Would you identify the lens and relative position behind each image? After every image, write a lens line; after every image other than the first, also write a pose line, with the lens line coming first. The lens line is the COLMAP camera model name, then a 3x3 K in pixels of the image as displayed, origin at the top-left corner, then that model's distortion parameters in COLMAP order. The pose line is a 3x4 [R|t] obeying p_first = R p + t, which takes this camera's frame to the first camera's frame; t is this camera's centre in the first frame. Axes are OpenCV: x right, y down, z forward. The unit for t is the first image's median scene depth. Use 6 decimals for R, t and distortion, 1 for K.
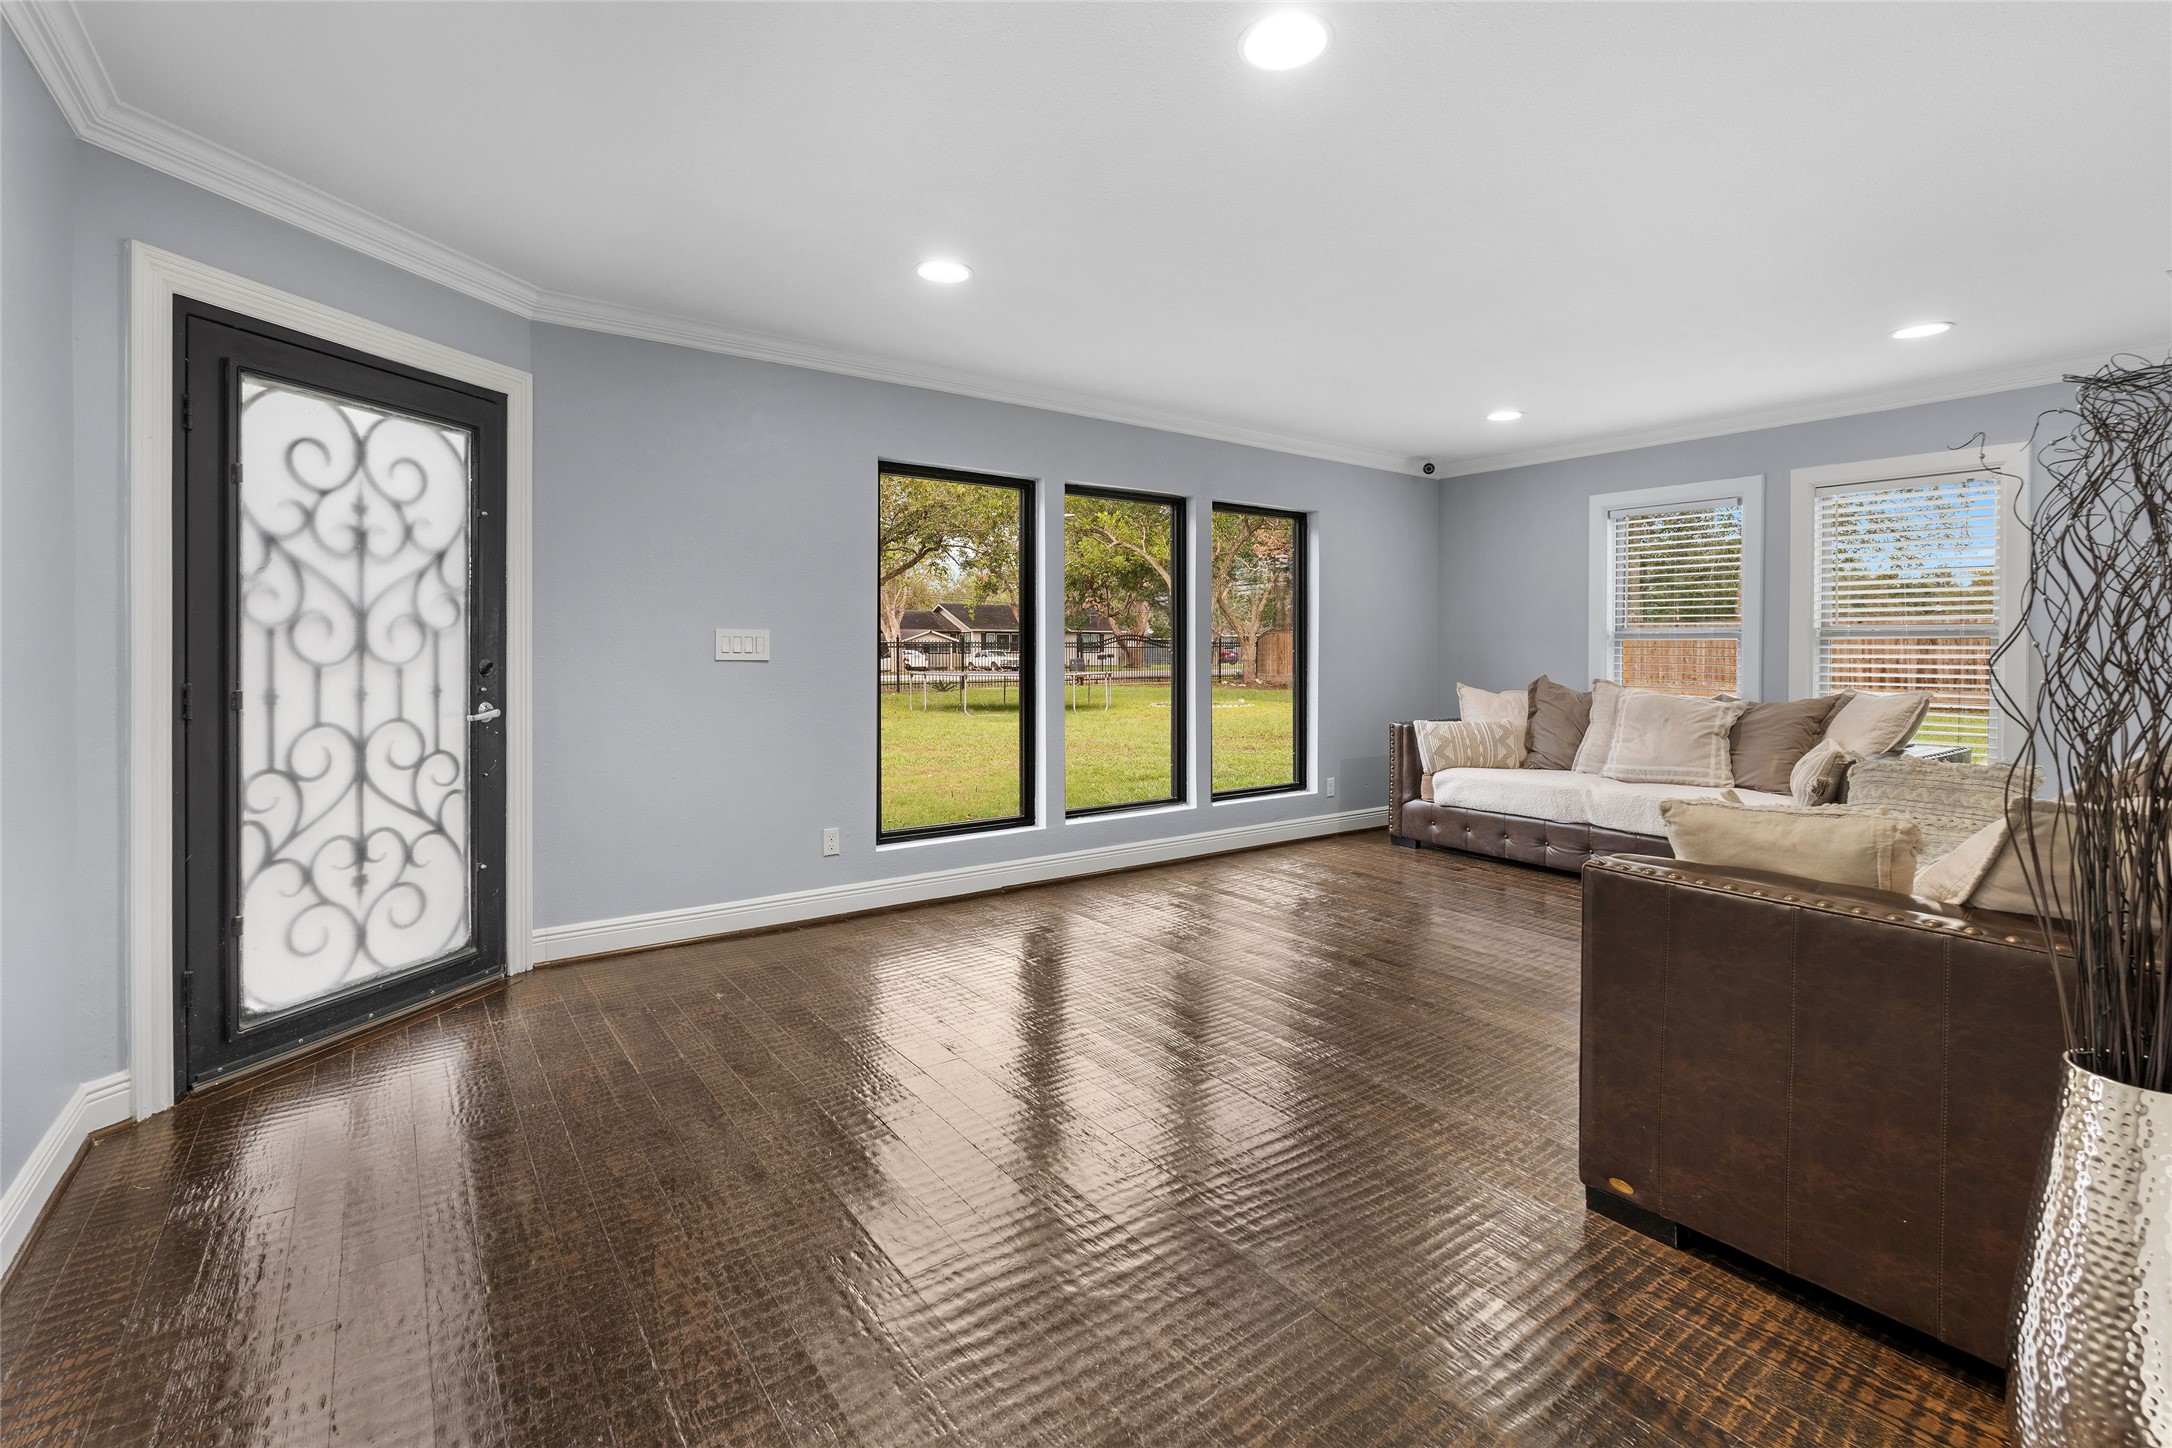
lens RADIAL K [[989.8, 0, 1083.4], [0, 989.8, 673.0], [0, 0, 1]] dist [-0.000444, 0.000192]
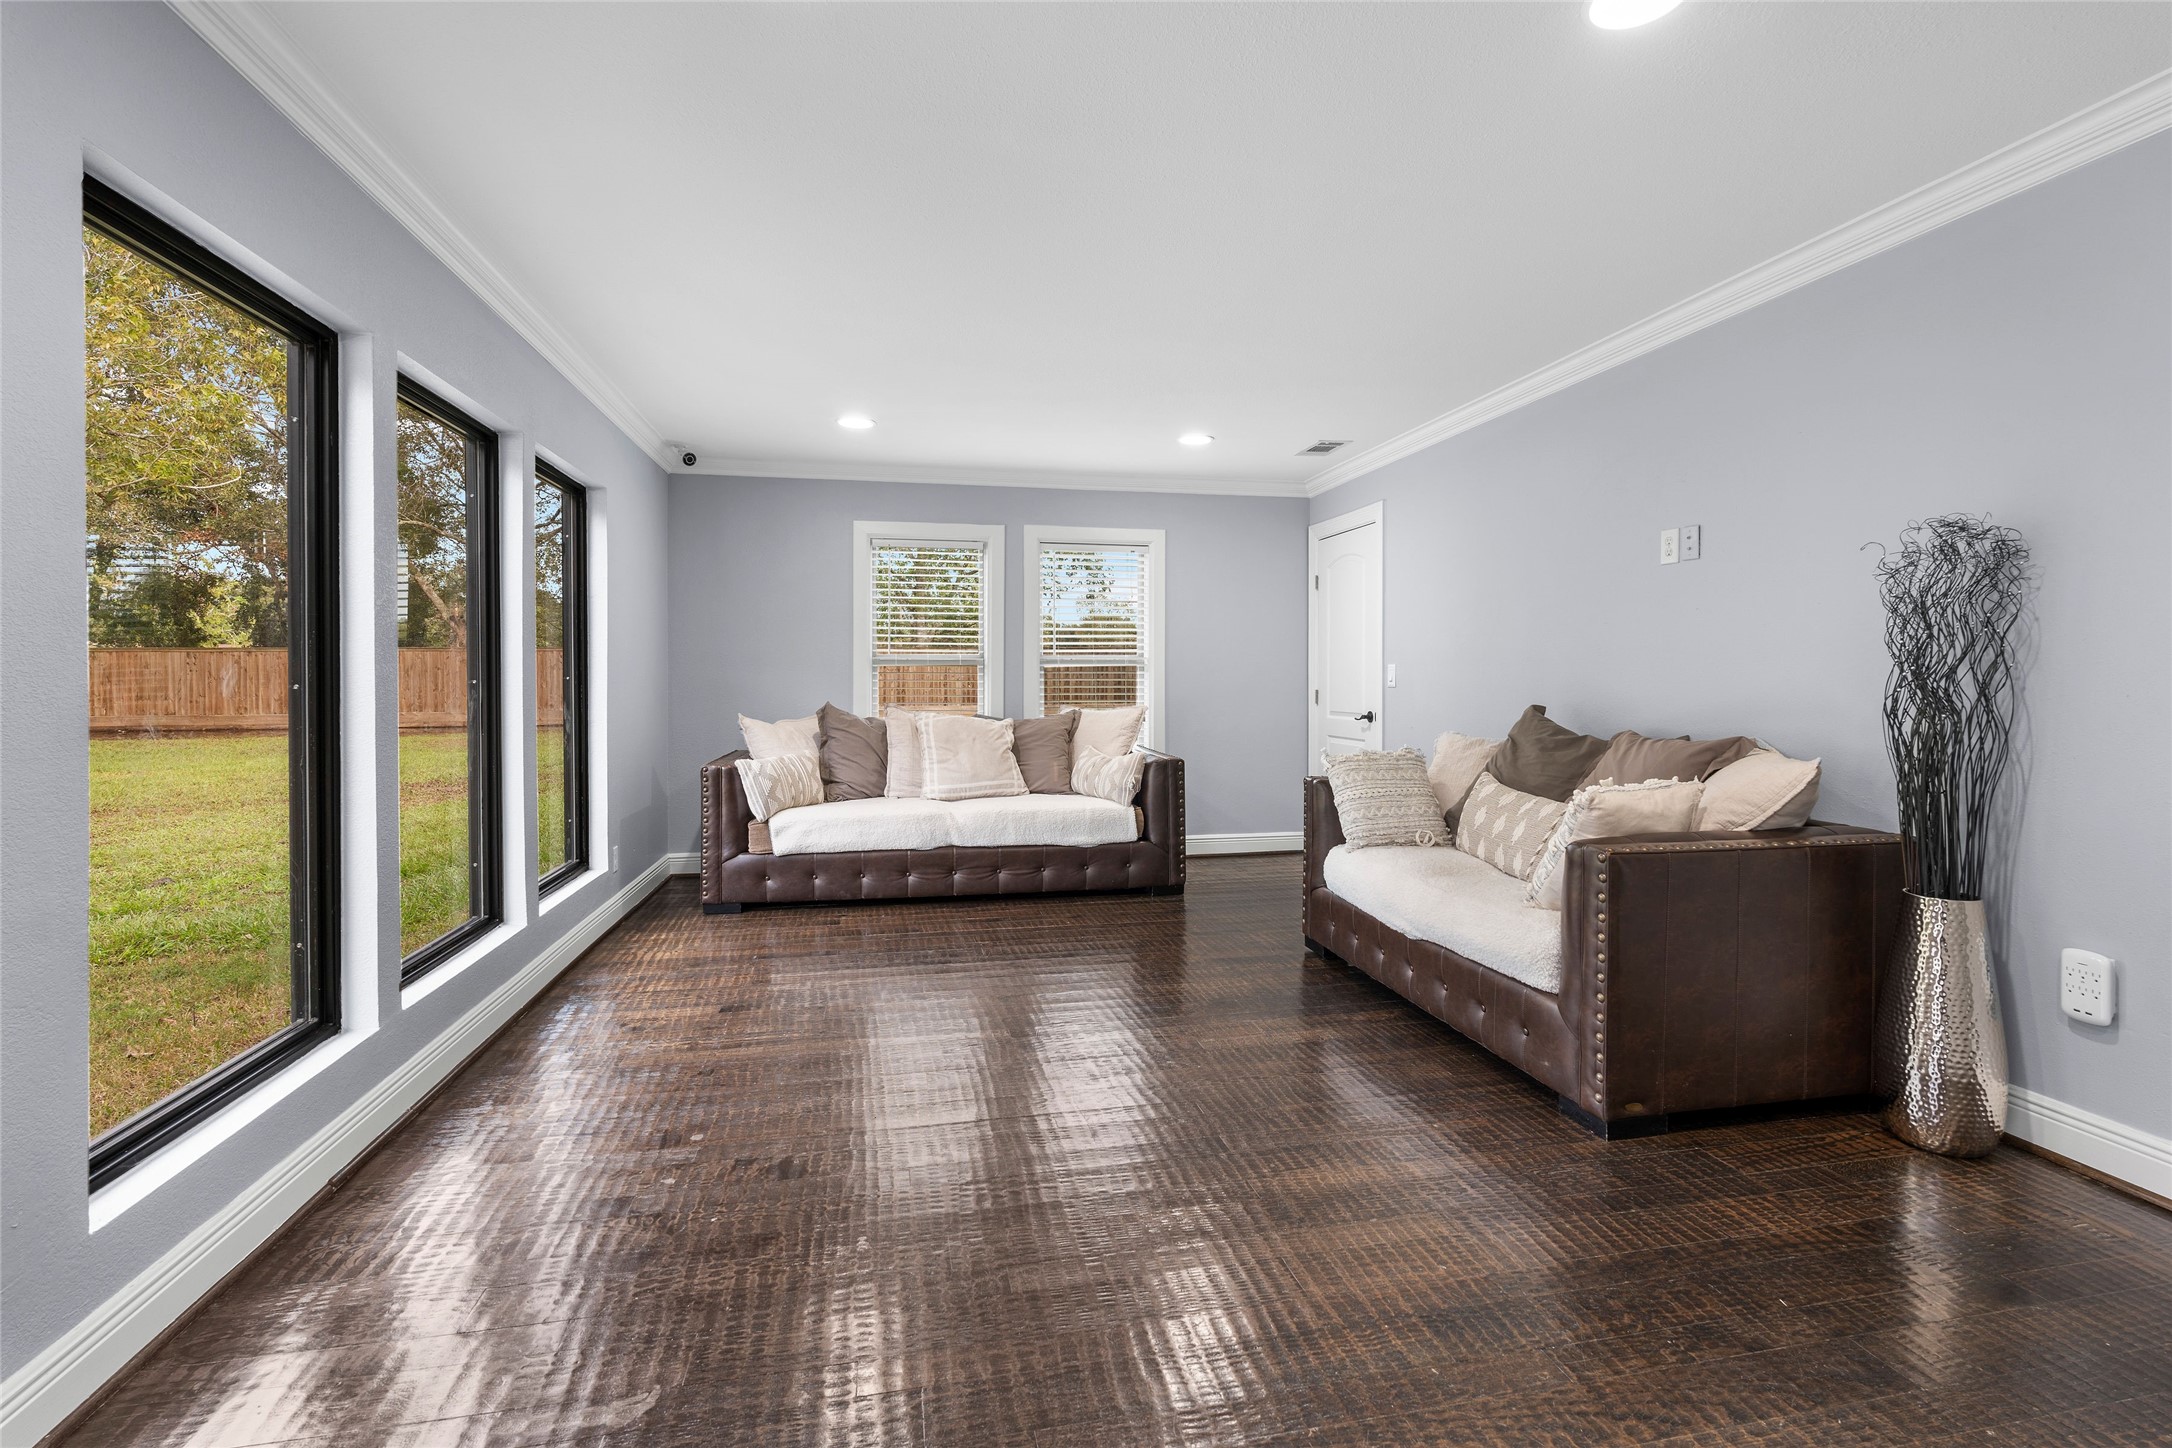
lens RADIAL K [[962.1, 0, 1083.8], [0, 962.1, 702.1], [0, 0, 1]] dist [-0.002478, -0.000250]
pose [[0.402691, -0.028920, 0.914879, -0.294945], [0.025885, 0.999461, 0.020200, -0.010481], [-0.914970, 0.015548, 0.403223, 0.412075]]
